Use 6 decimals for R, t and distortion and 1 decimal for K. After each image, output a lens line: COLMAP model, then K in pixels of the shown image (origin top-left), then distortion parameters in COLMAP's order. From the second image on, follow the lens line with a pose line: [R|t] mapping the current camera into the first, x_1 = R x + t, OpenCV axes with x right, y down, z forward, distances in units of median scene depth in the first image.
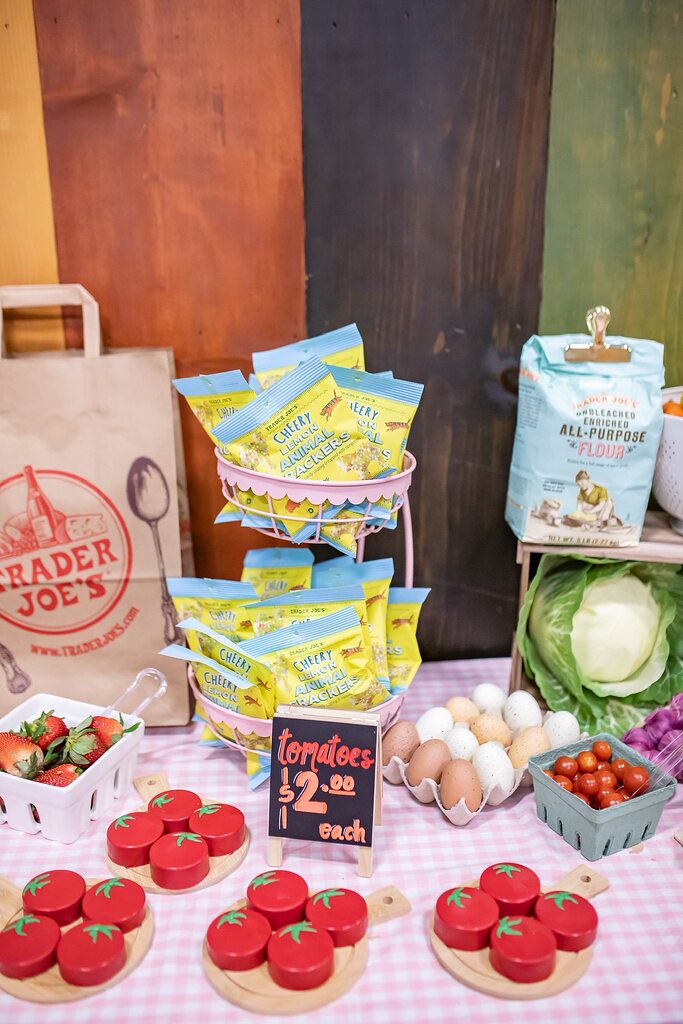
lens RADIAL K [[973.4, 0, 341.5], [0, 973.4, 512.0], [0, 0, 1]] dist [-0.000638, 0.000716]
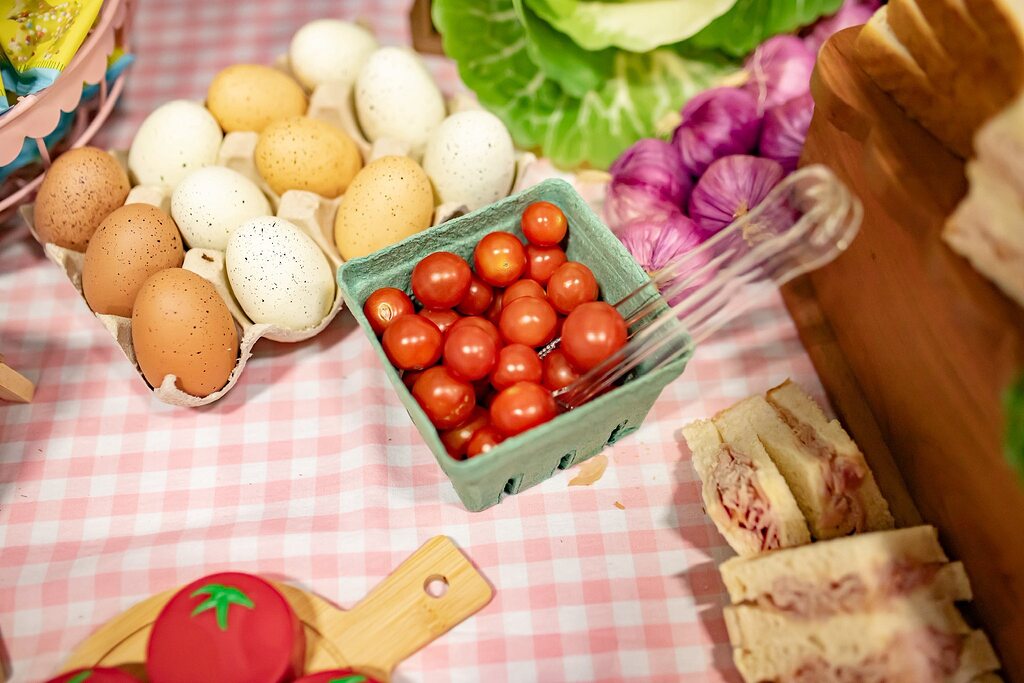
lens RADIAL K [[973.4, 0, 512.0], [0, 973.4, 341.5], [0, 0, 1]] dist [-0.000638, 0.000716]
pose [[0.999589, -0.028268, 0.004845, 0.254003], [0.019867, 0.804283, 0.593915, 0.044665], [-0.020686, -0.593574, 0.804513, 0.653712]]
